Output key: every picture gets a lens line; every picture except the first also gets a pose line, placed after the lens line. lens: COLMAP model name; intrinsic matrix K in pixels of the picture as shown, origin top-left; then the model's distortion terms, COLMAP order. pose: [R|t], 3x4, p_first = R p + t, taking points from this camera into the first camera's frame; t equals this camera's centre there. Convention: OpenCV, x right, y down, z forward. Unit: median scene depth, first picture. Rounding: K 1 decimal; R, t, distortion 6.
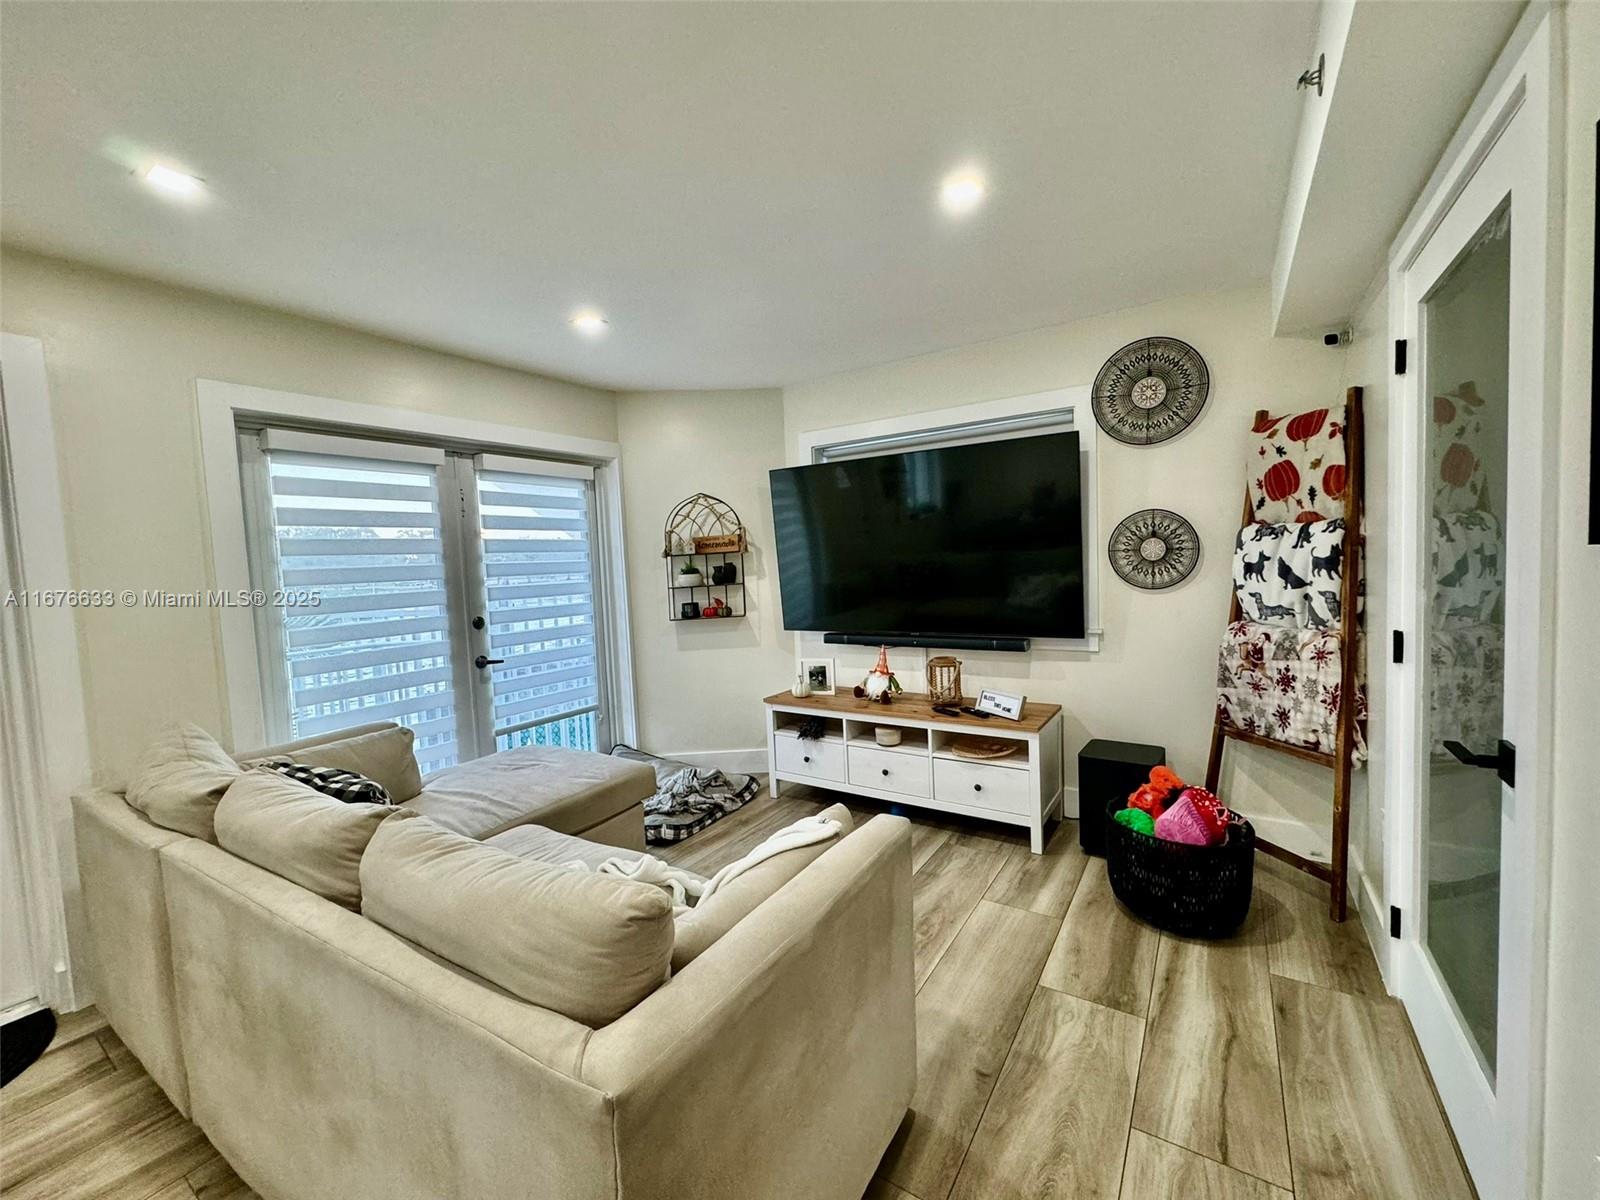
lens RADIAL K [[638.7, 0, 806.0], [0, 638.7, 598.5], [0, 0, 1]] dist [-0.002647, 0.000028]
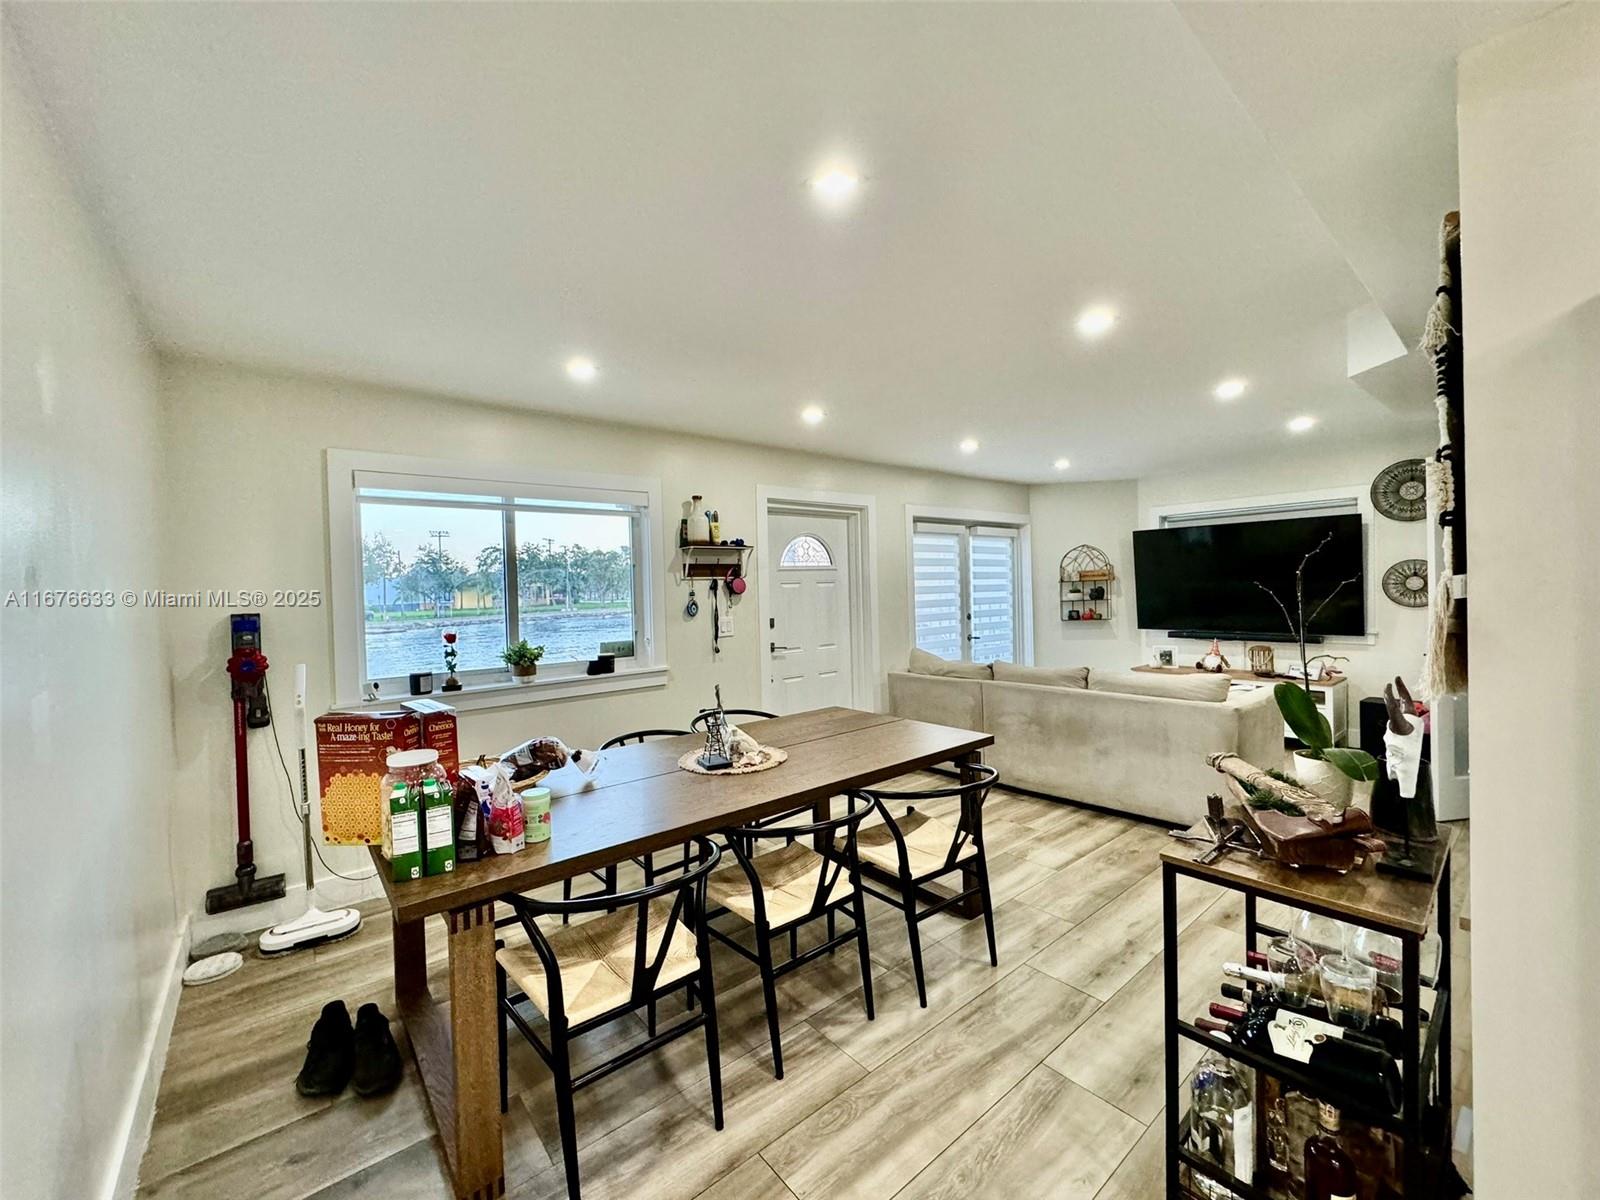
lens RADIAL K [[638.7, 0, 803.2], [0, 638.7, 599.3], [0, 0, 1]] dist [-0.002647, 0.000028]
pose [[0.954178, 0.024307, -0.298250, -0.401614], [-0.035028, 0.998916, -0.030652, 0.059332], [0.297182, 0.039695, 0.953995, -0.881977]]
